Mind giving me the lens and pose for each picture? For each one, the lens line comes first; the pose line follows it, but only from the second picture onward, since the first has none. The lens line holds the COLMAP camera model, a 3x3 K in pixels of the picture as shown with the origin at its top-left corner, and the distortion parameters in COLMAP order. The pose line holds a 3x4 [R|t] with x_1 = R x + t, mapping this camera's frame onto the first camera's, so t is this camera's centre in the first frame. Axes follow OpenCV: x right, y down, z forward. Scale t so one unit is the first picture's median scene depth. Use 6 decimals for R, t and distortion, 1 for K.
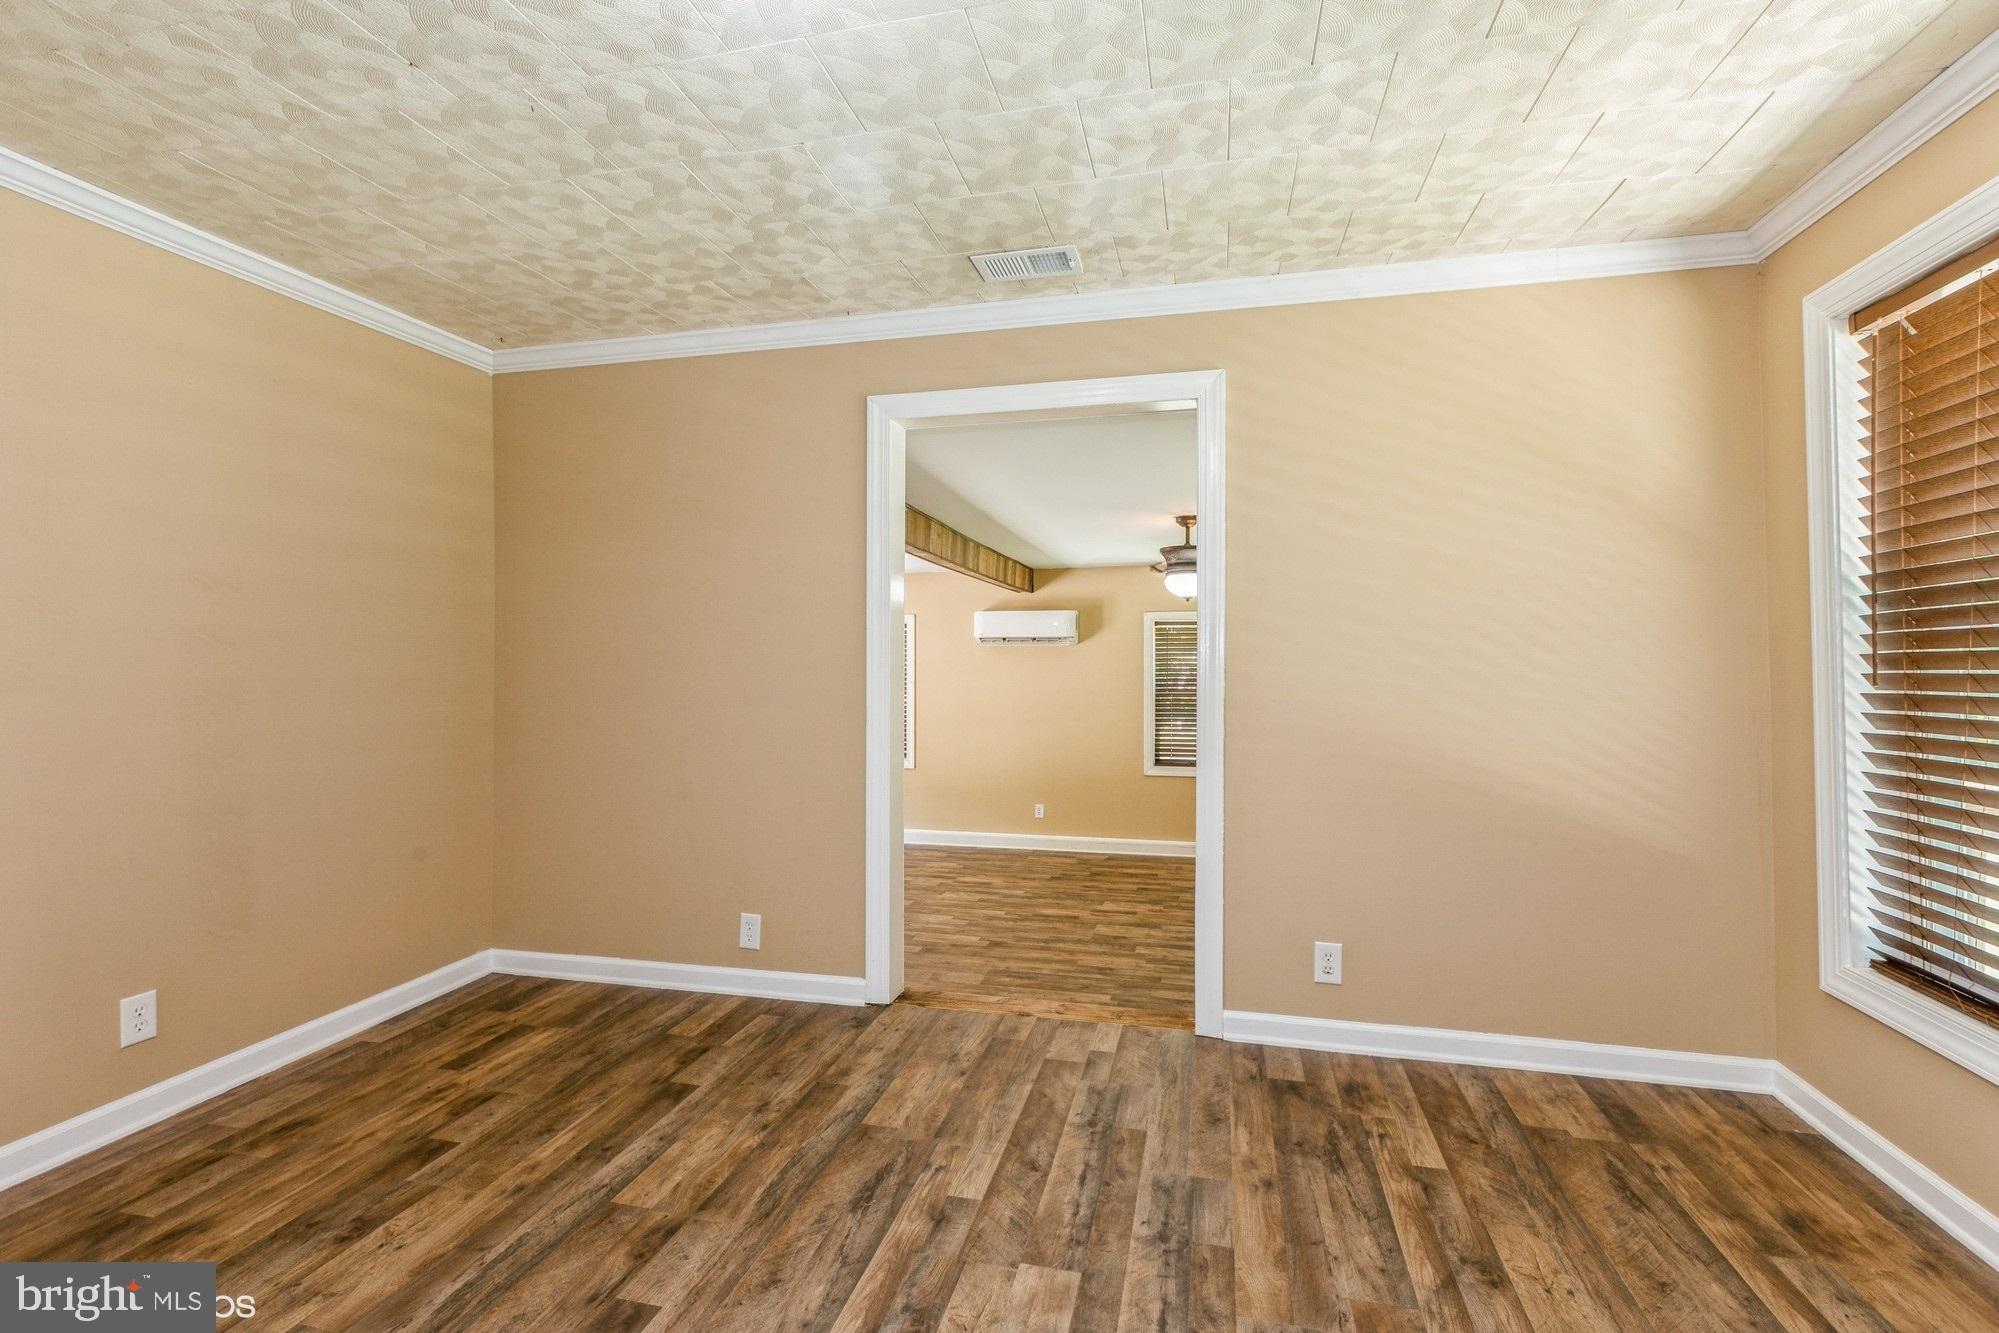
lens RADIAL K [[895.9, 0, 995.2], [0, 895.9, 662.6], [0, 0, 1]] dist [0.002467, -0.001282]
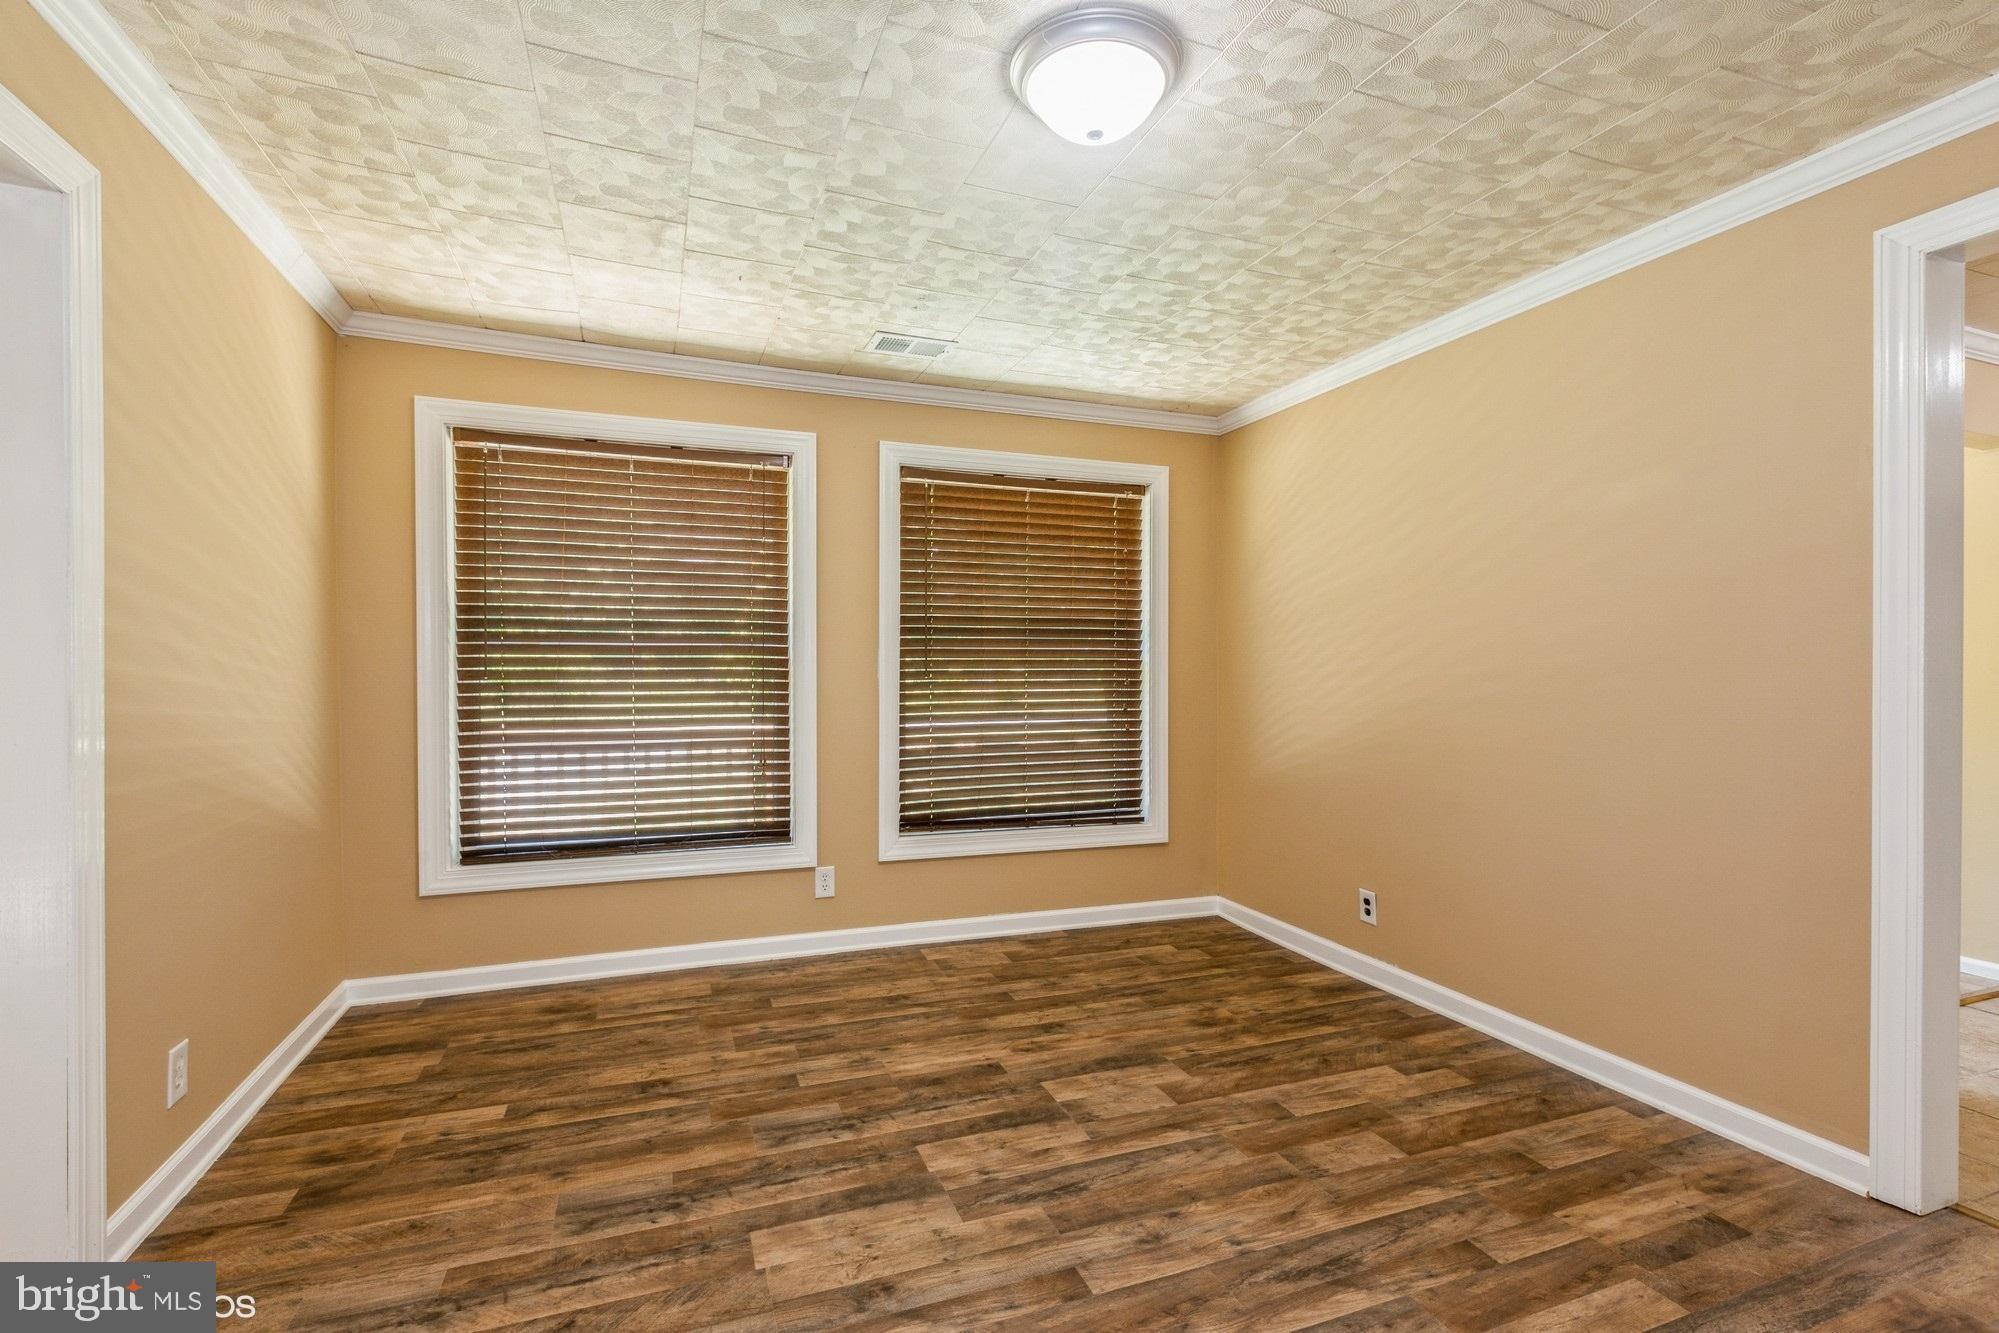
lens RADIAL K [[895.9, 0, 1000.0], [0, 895.9, 668.4], [0, 0, 1]] dist [0.002467, -0.001282]
pose [[-0.573723, -0.004350, 0.819038, -0.623421], [-0.006841, 0.999976, 0.000519, 0.002573], [-0.819021, -0.005306, -0.573740, 0.900756]]
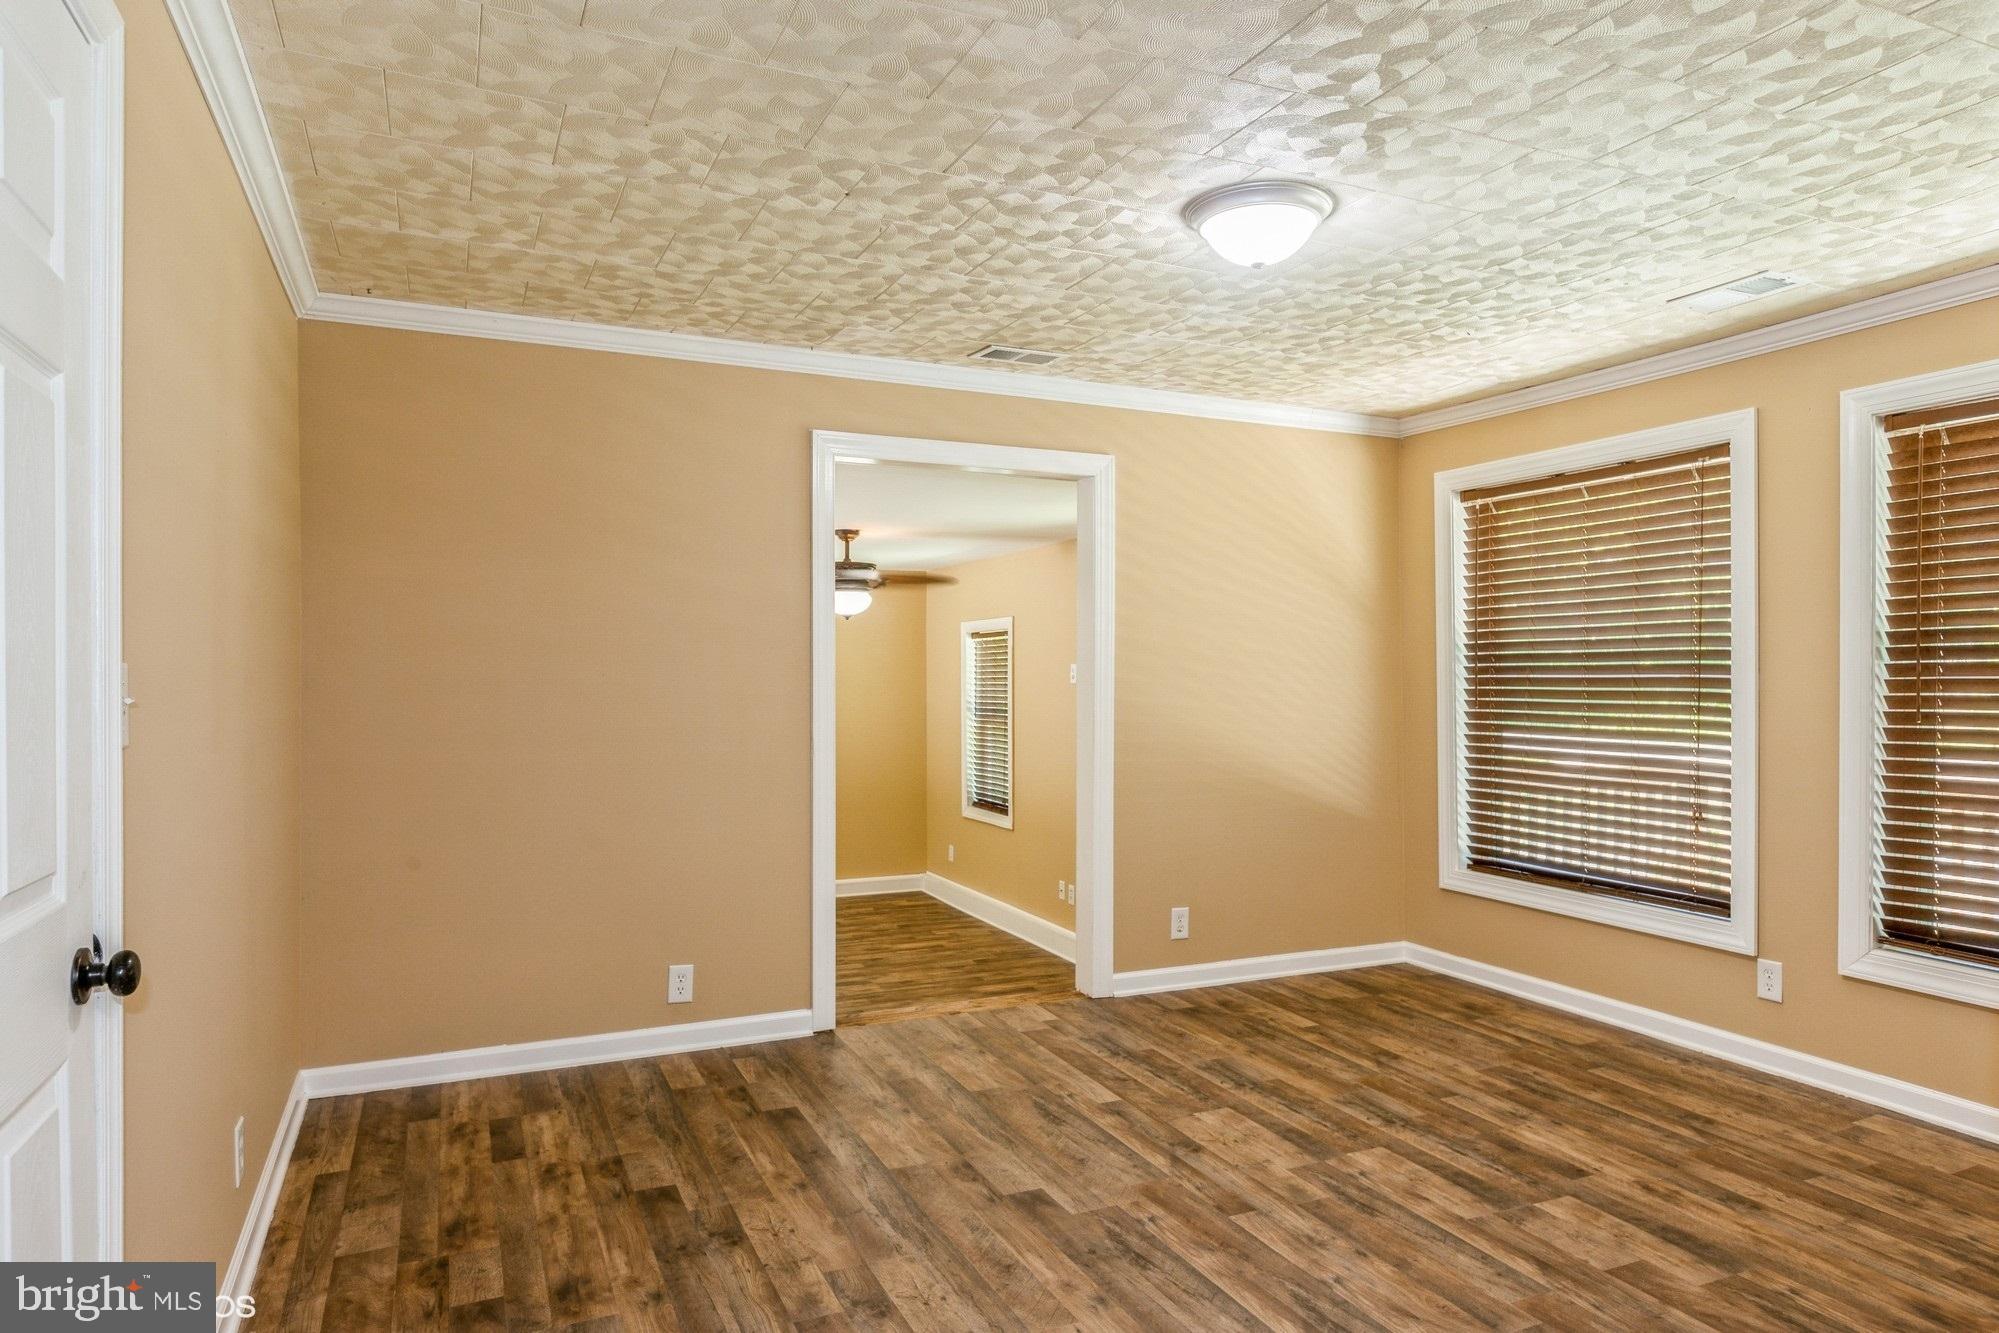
lens RADIAL K [[1224.9, 0, 993.3], [0, 1224.9, 676.2], [0, 0, 1]] dist [-0.009185, -0.005440]
pose [[0.788804, -0.000069, 0.614645, -0.967159], [-0.003640, 0.999982, 0.004783, -0.033006], [-0.614634, -0.006010, 0.788789, -0.243090]]
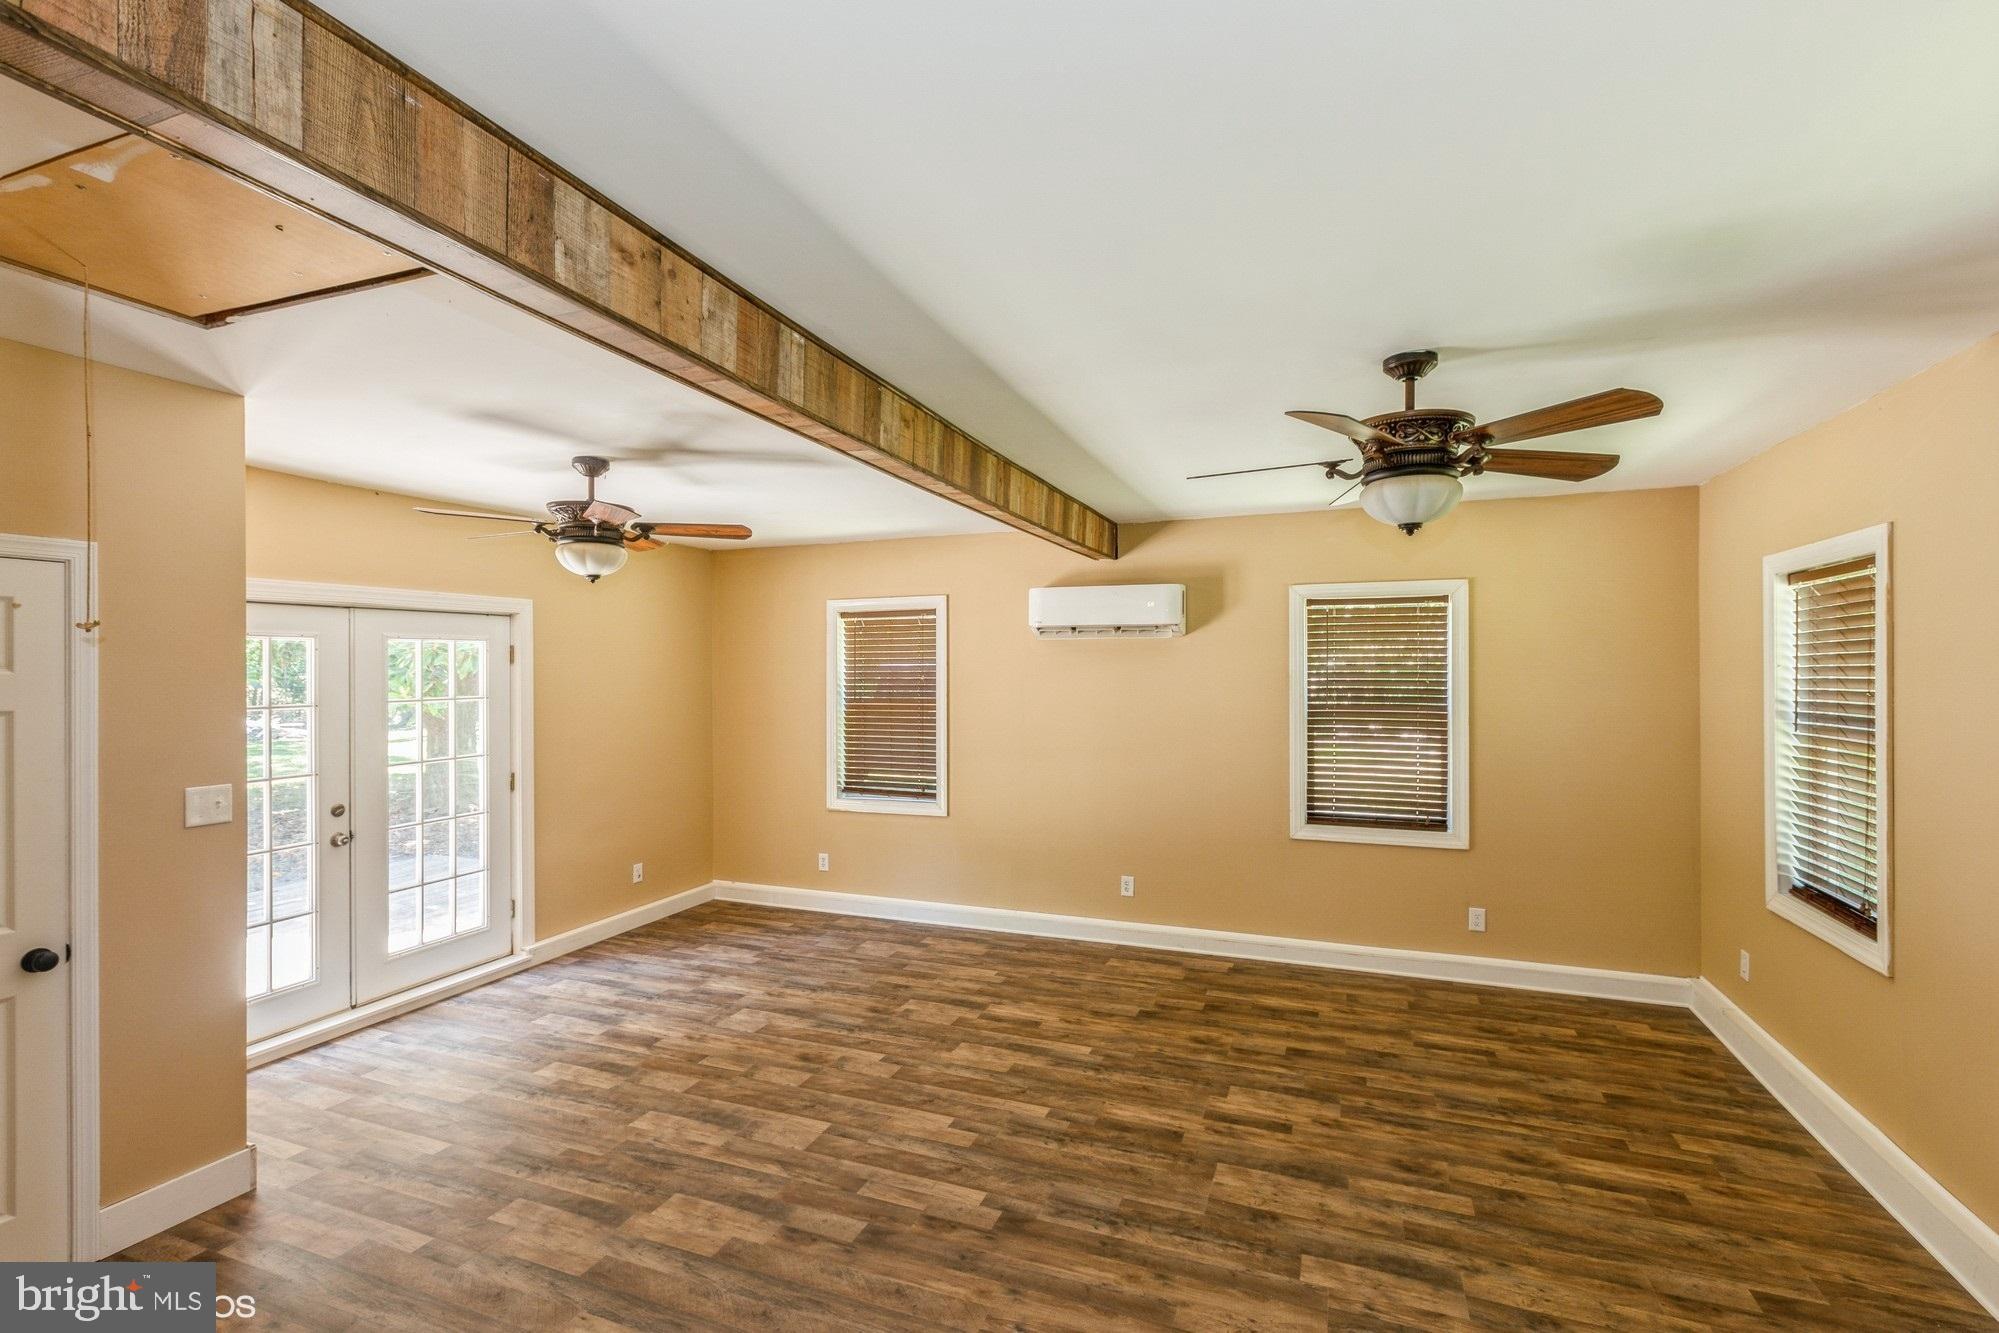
lens RADIAL K [[895.9, 0, 997.0], [0, 895.9, 663.0], [0, 0, 1]] dist [0.002467, -0.001282]
pose [[0.992239, -0.001658, -0.124332, 0.117636], [0.001679, 0.999999, 0.000061, -0.002221], [0.124332, -0.000269, 0.992241, 1.055026]]
